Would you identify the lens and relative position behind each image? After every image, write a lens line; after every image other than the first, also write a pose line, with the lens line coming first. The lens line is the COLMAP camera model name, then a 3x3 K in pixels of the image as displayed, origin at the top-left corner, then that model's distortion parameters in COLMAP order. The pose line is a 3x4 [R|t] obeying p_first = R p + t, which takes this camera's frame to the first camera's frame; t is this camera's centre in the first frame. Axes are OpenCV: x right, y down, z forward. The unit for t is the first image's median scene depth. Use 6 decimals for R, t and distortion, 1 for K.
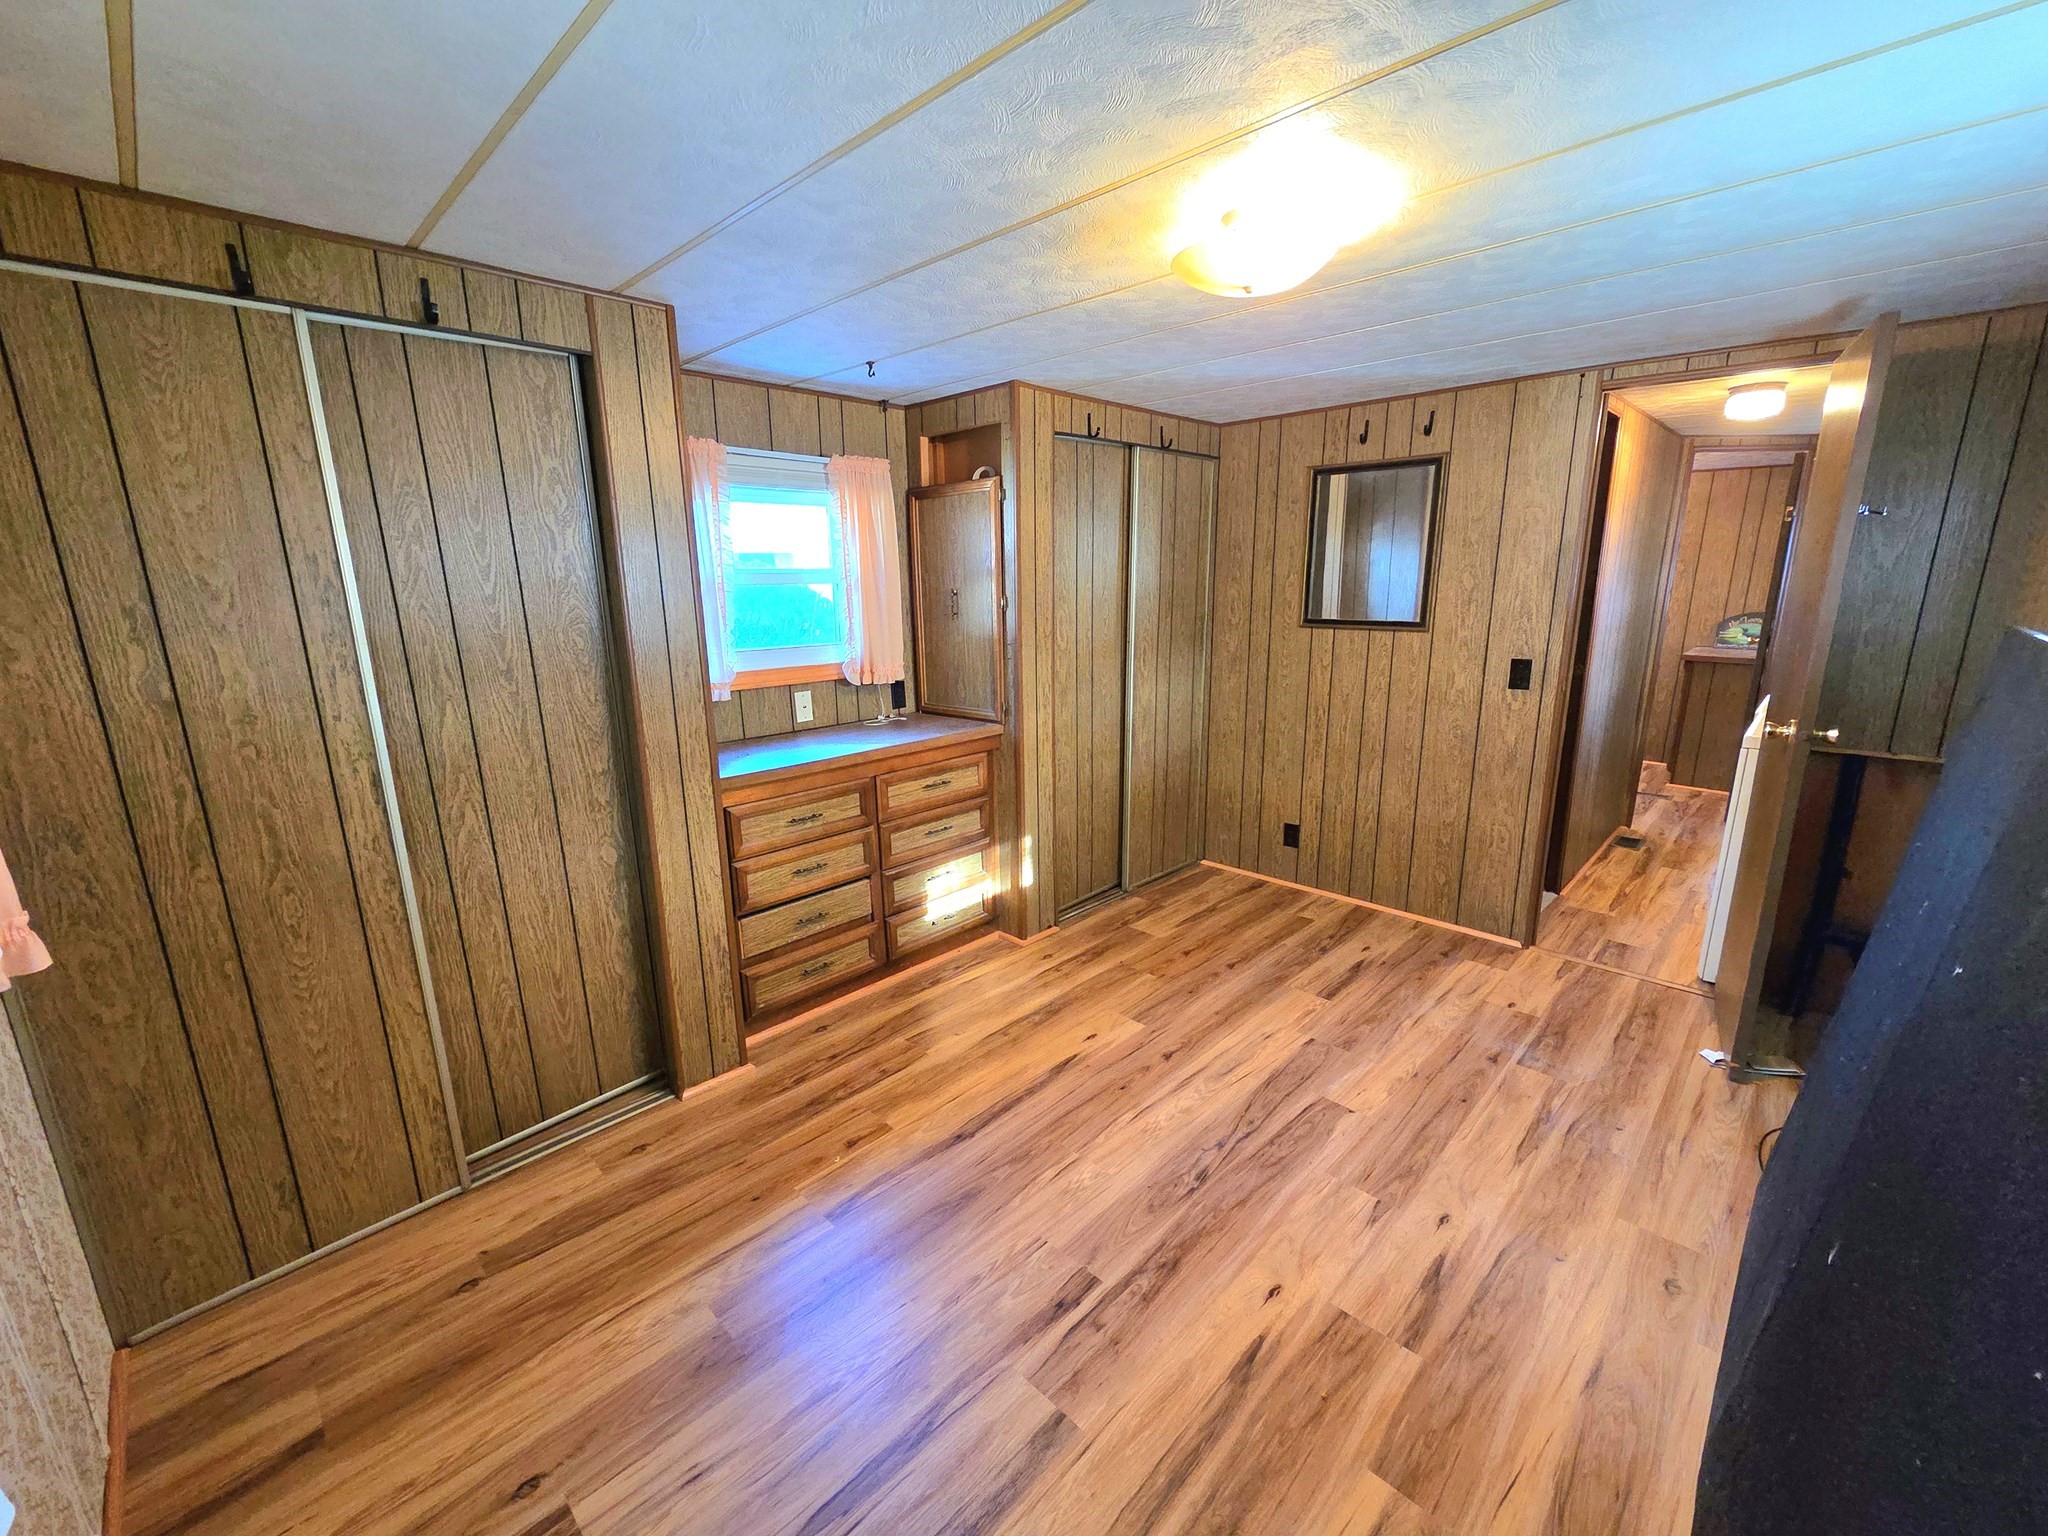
lens RADIAL K [[838.6, 0, 1007.0], [0, 838.6, 771.6], [0, 0, 1]] dist [-0.000110, -0.000524]
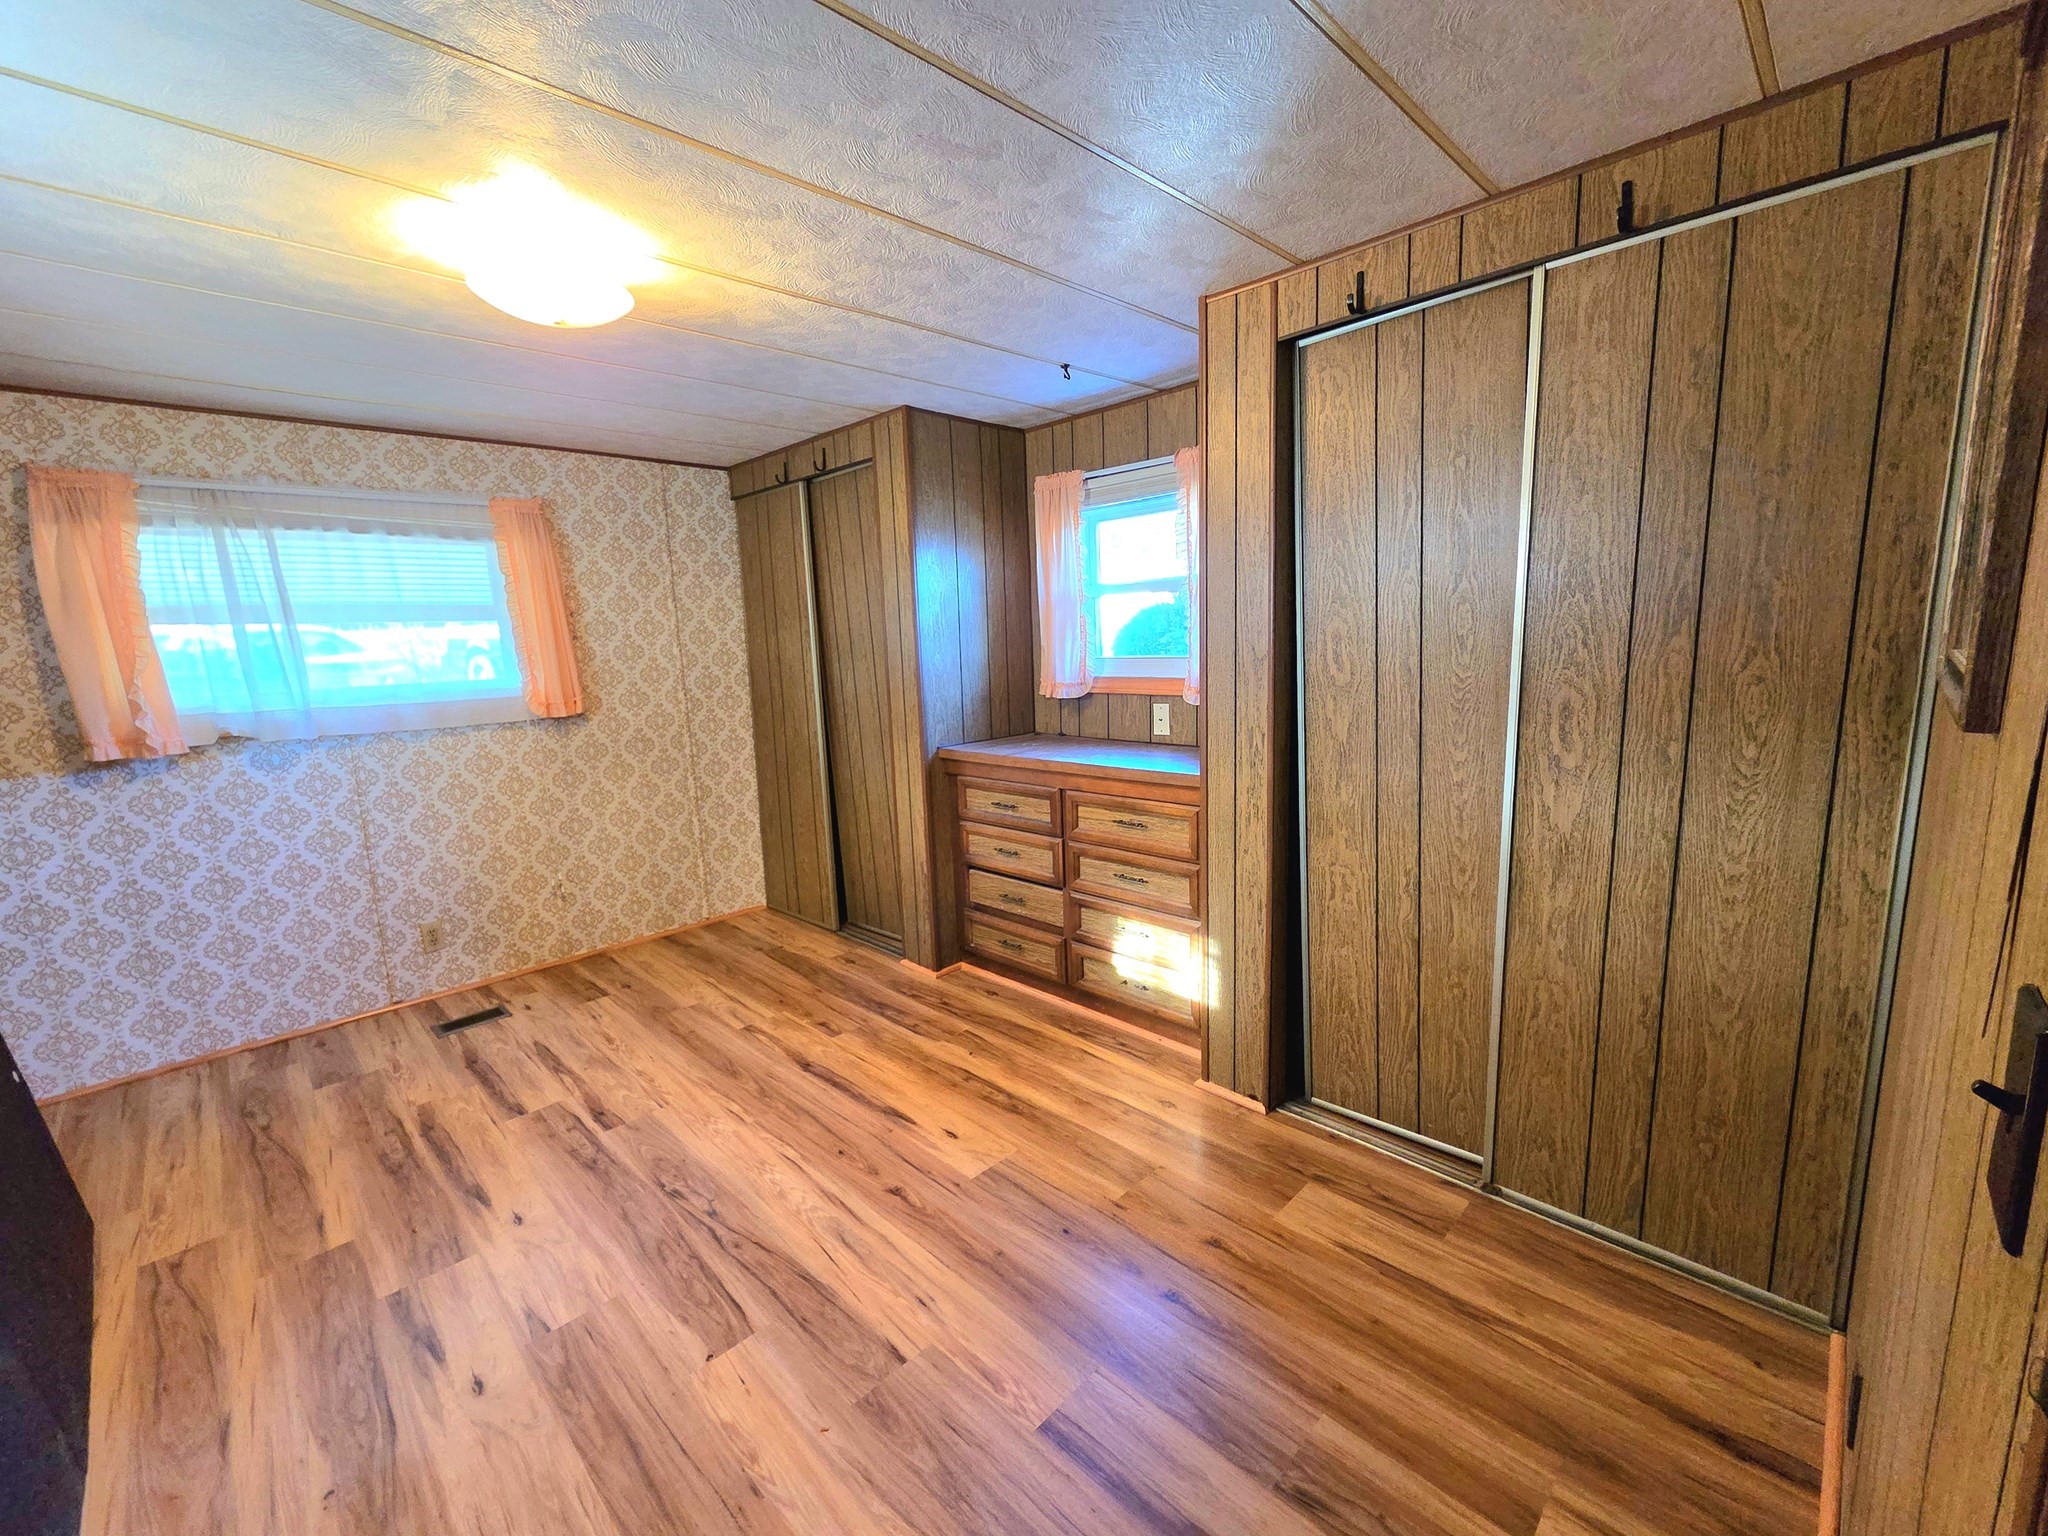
lens RADIAL K [[838.6, 0, 1021.7], [0, 838.6, 771.3], [0, 0, 1]] dist [-0.000110, -0.000524]
pose [[0.001063, 0.178880, -0.983870, 0.861870], [-0.188297, 0.966307, 0.175483, -0.190875], [0.982112, 0.185073, 0.034710, 0.985496]]
